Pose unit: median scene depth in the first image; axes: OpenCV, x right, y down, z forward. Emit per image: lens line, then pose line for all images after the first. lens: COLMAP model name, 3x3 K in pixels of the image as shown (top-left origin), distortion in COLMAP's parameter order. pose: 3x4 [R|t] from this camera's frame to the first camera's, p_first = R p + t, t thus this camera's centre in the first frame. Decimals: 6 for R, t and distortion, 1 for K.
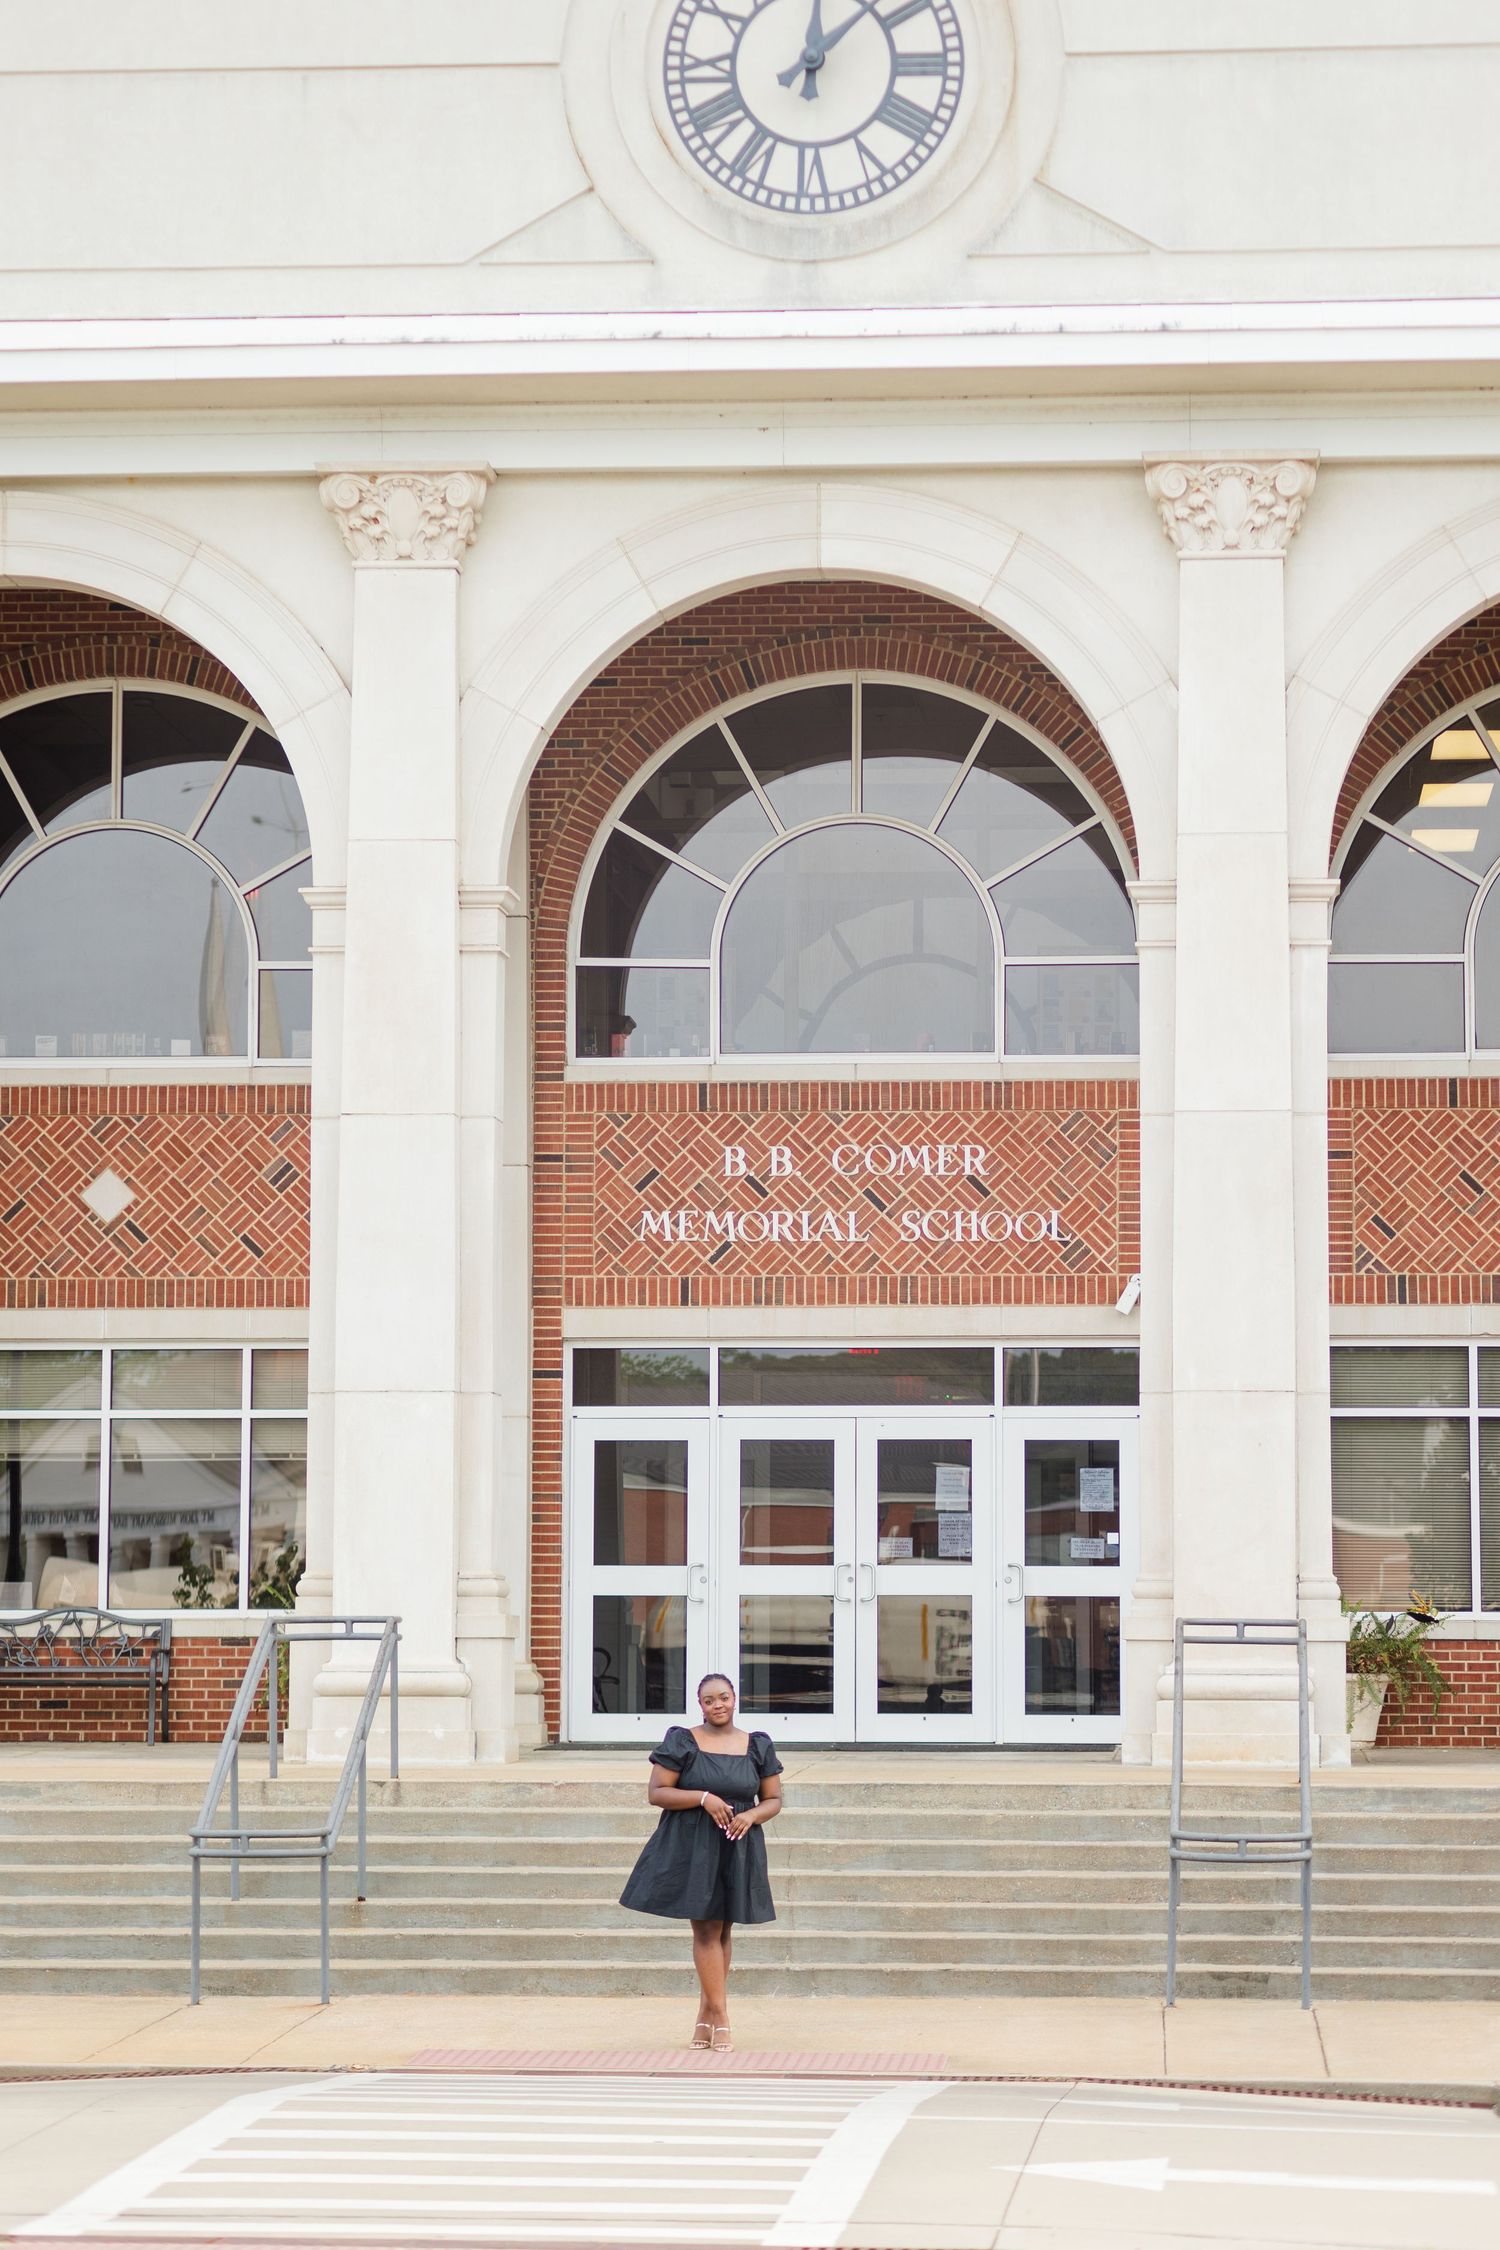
lens RADIAL K [[5633.6, 0, 783.1], [0, 5633.6, 1113.5], [0, 0, 1]] dist [0.121347, -0.011848]
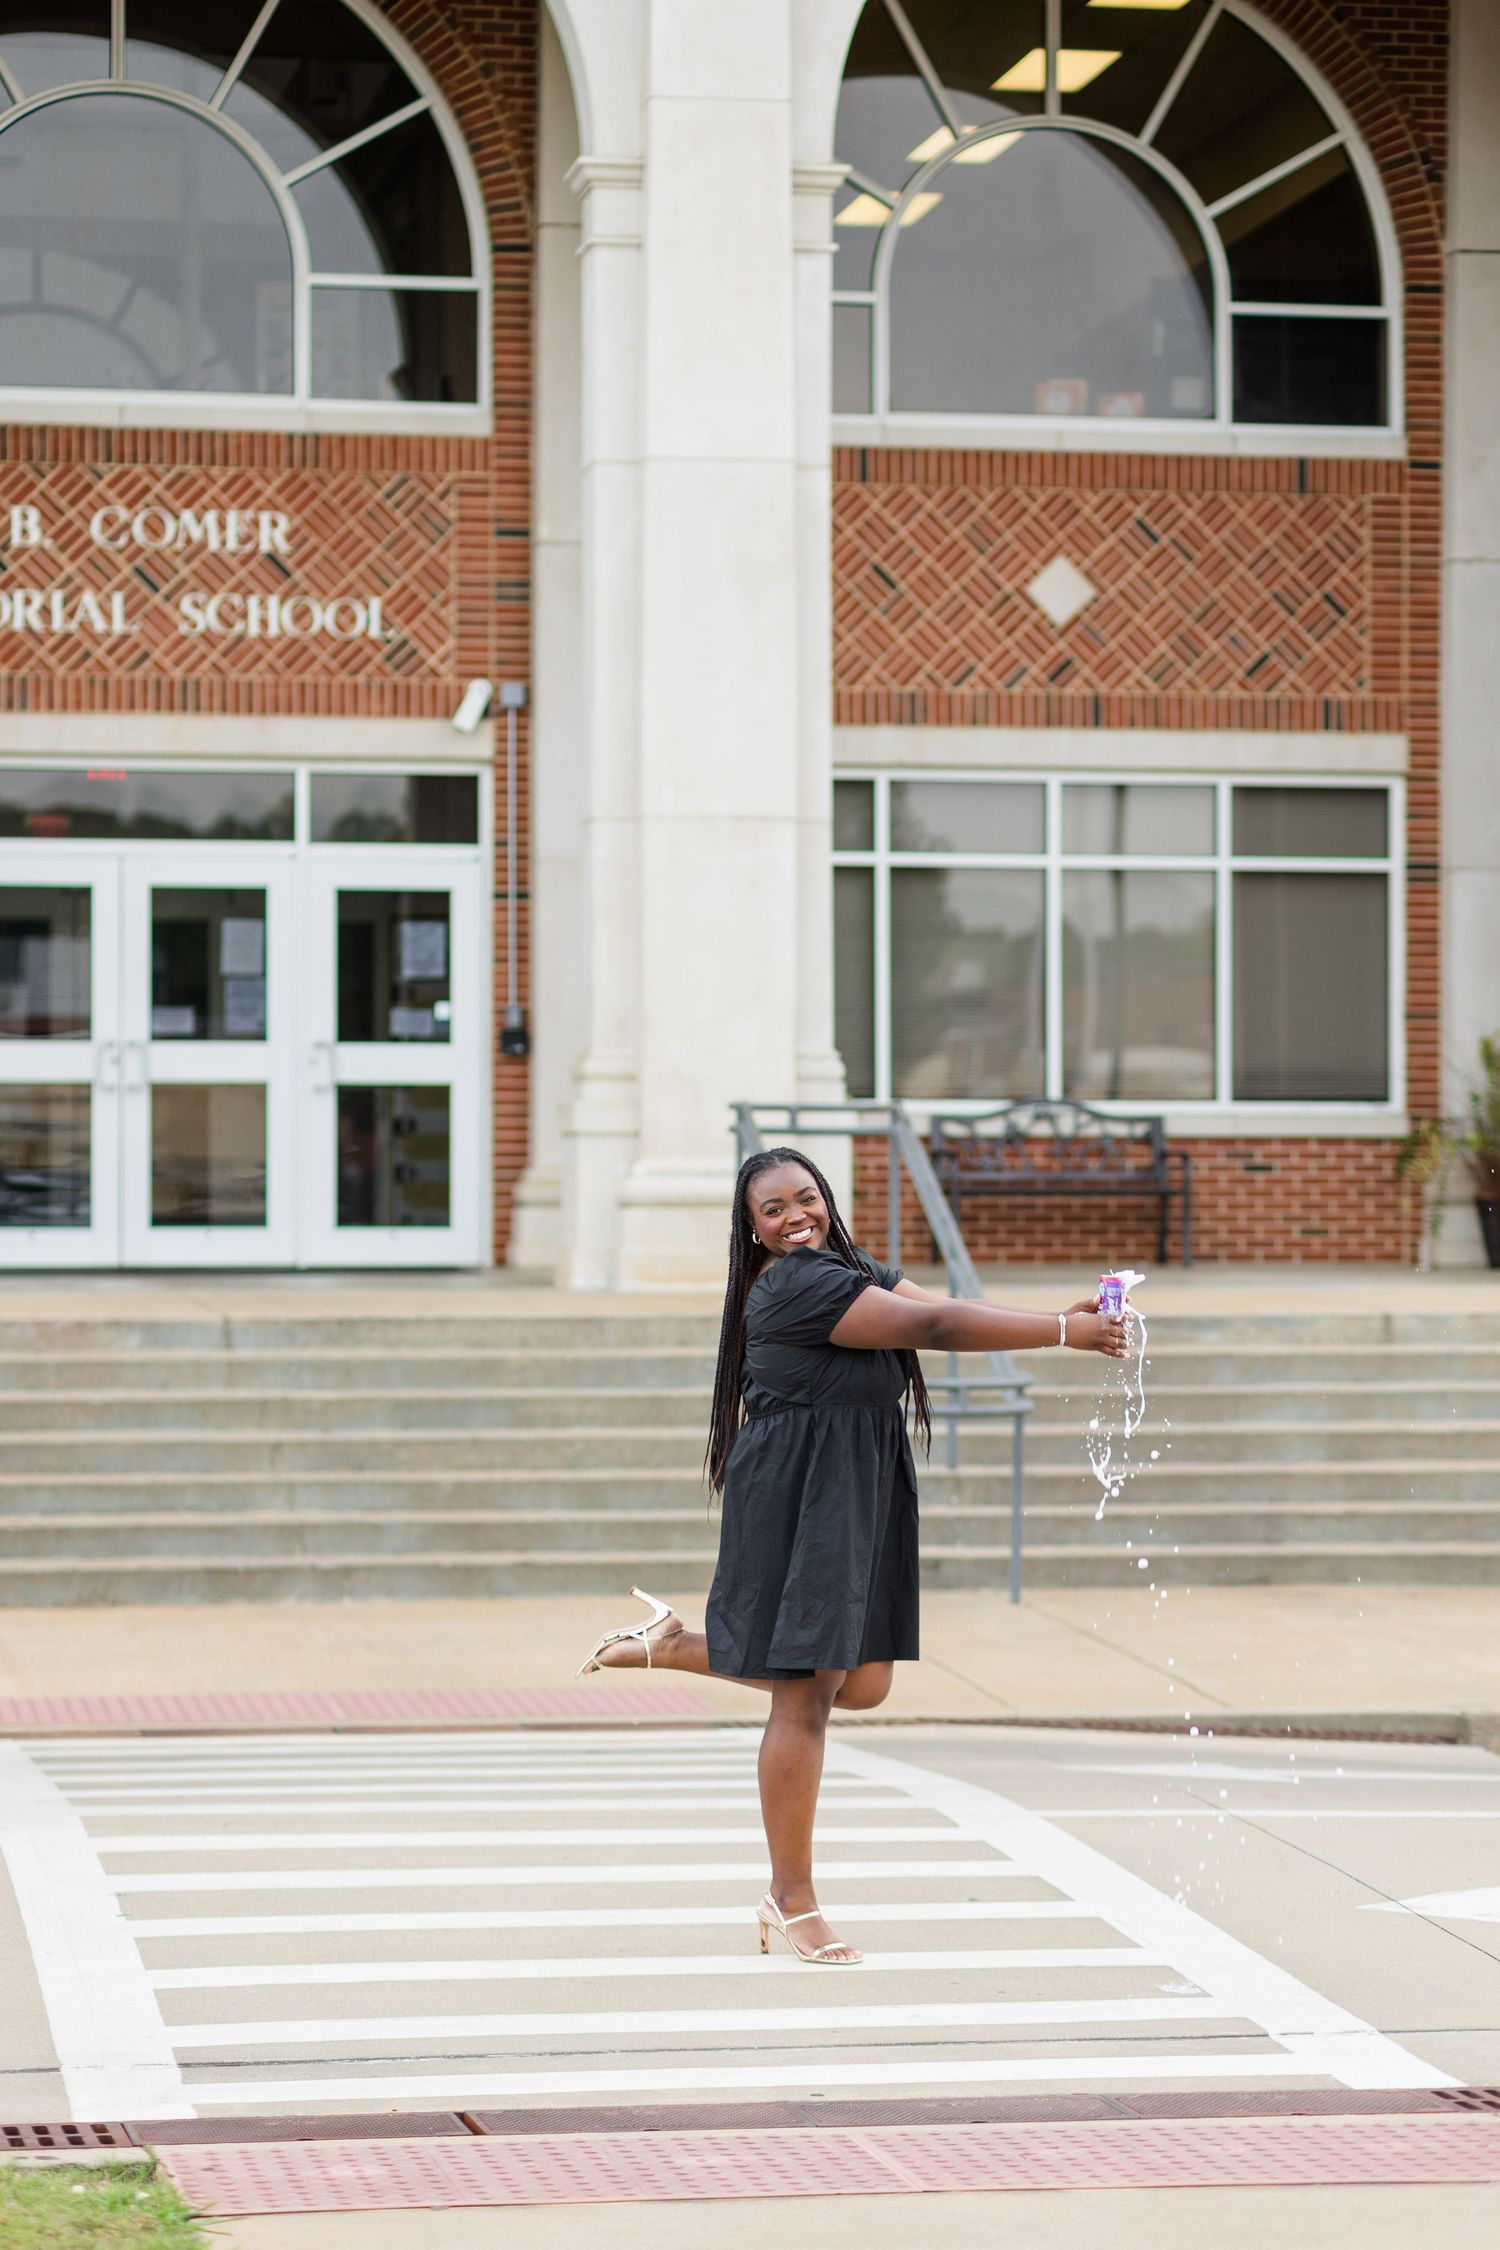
lens RADIAL K [[5633.6, 0, 783.1], [0, 5633.6, 1113.5], [0, 0, 1]] dist [0.121347, -0.011848]
pose [[0.964036, 0.000797, 0.265771, -0.107607], [-0.023214, 0.996426, 0.081217, 0.023536], [-0.264756, -0.084465, 0.960609, 0.214287]]
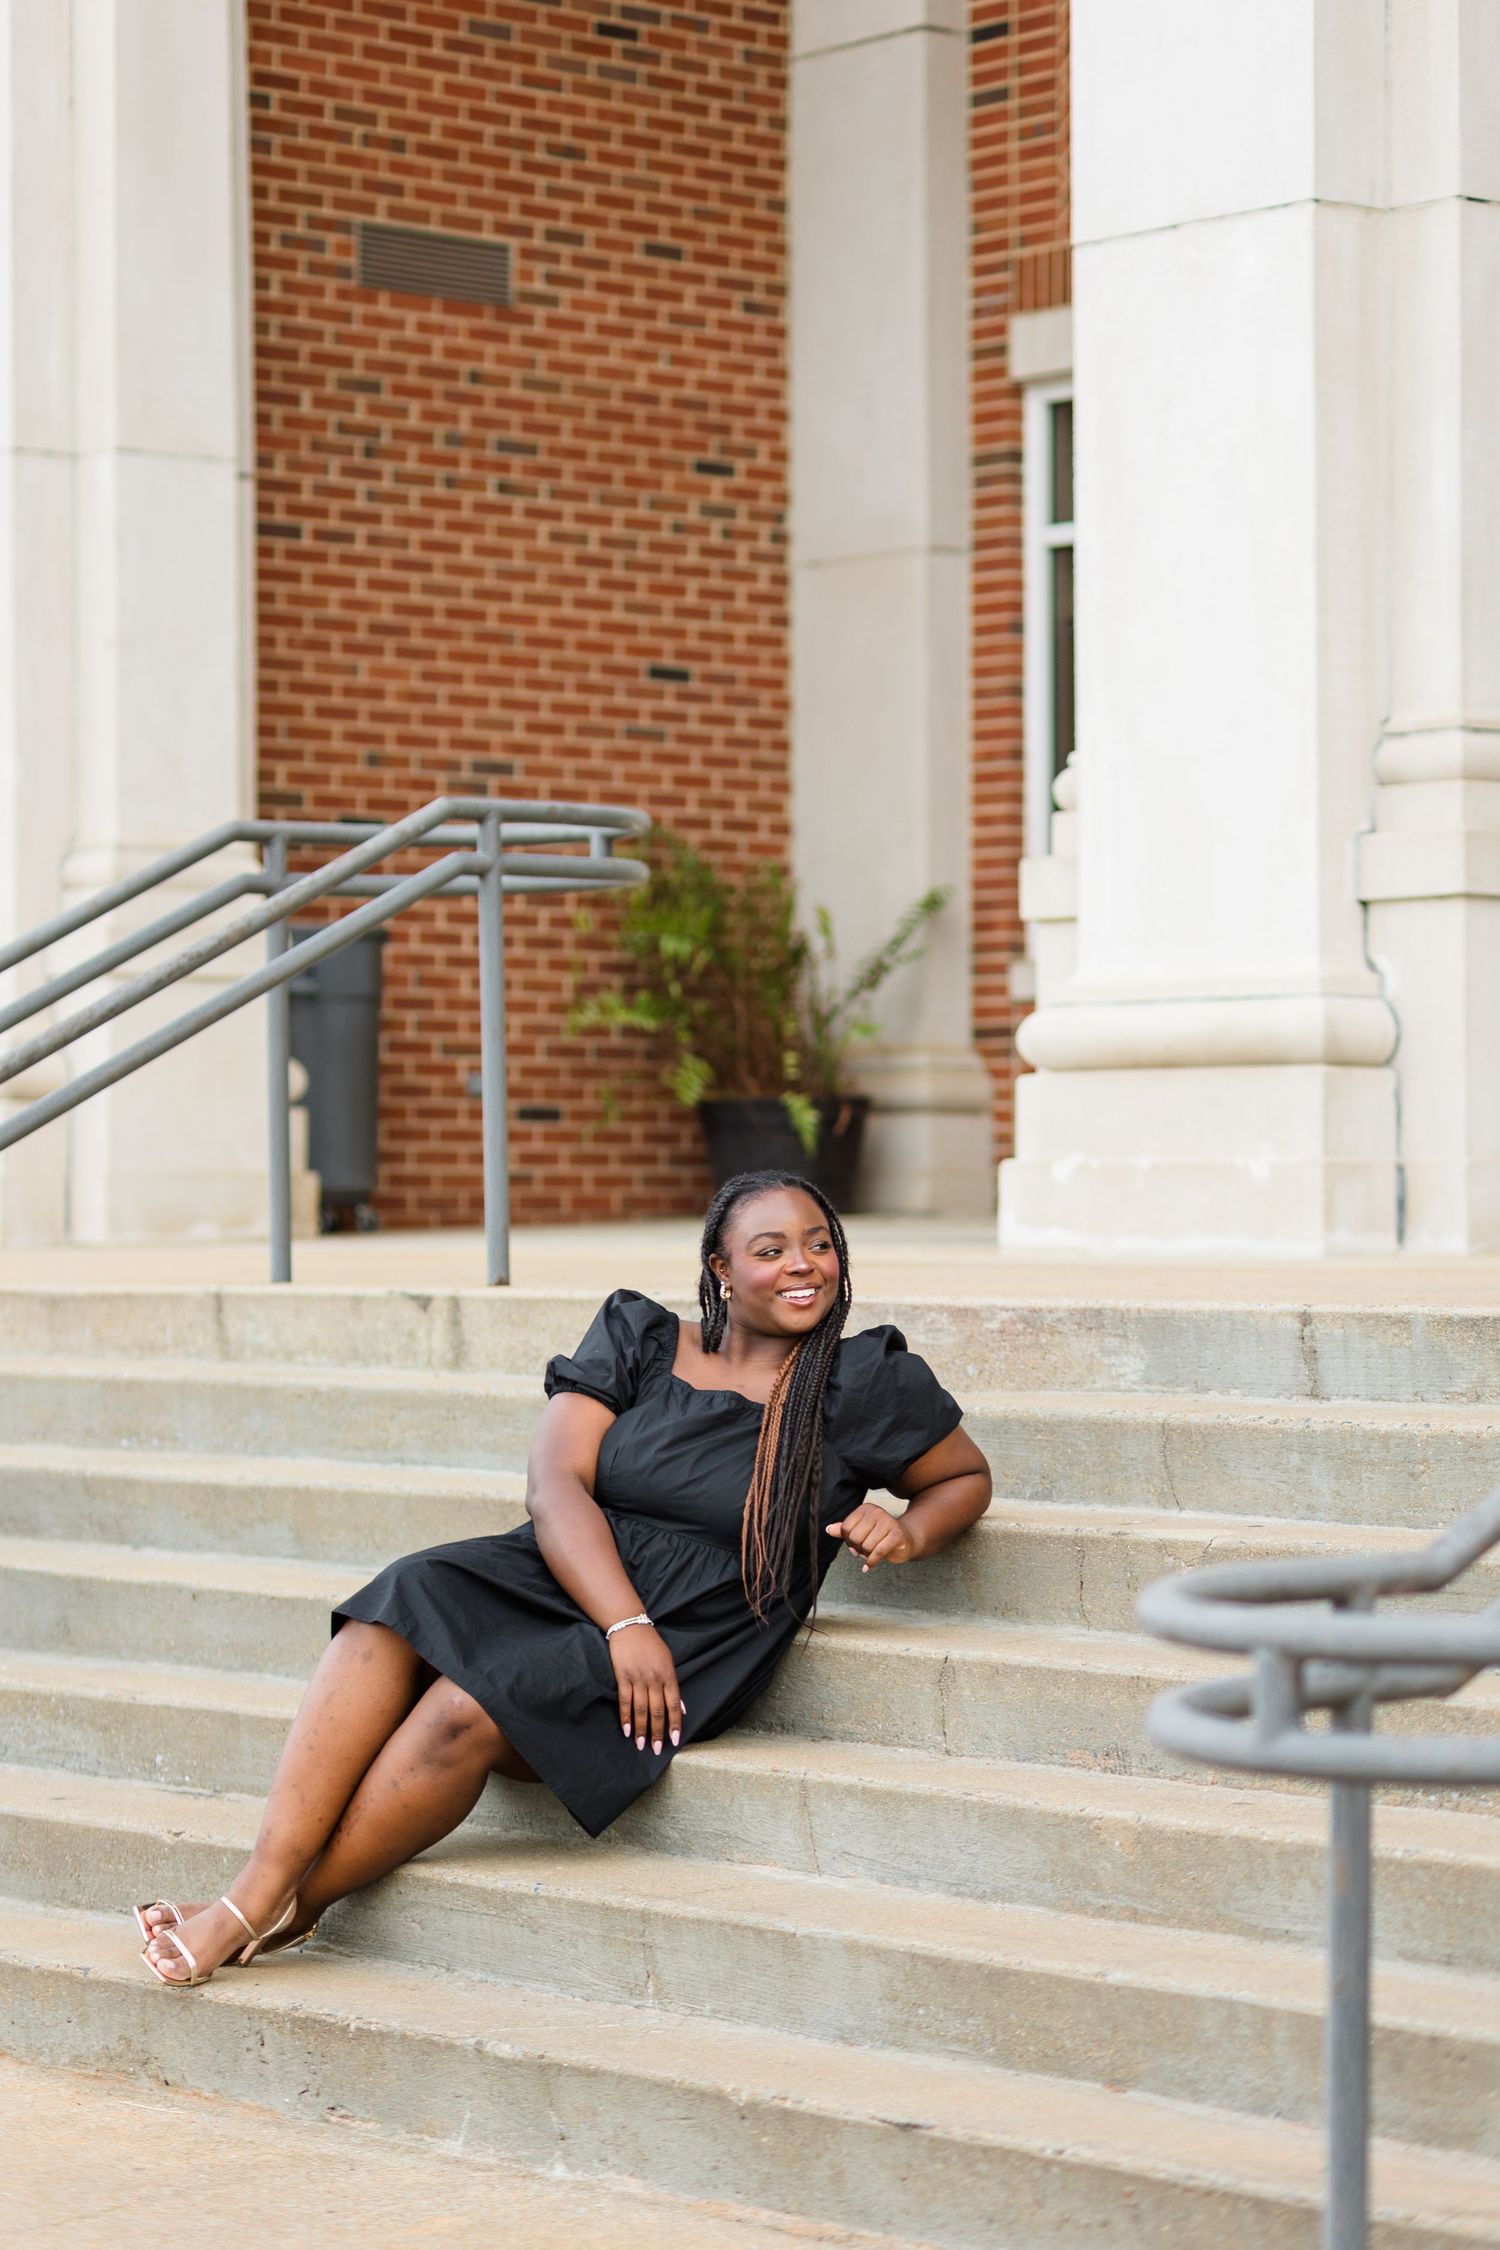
lens RADIAL K [[5506.0, 0, 757.9], [0, 5506.0, 1088.1], [0, 0, 1]] dist [0.130805, 0.172794]
pose [[0.712656, -0.019269, -0.701249, 0.141601], [0.072107, 0.996340, 0.045903, 0.077750], [0.697798, -0.083279, 0.711437, 0.657717]]
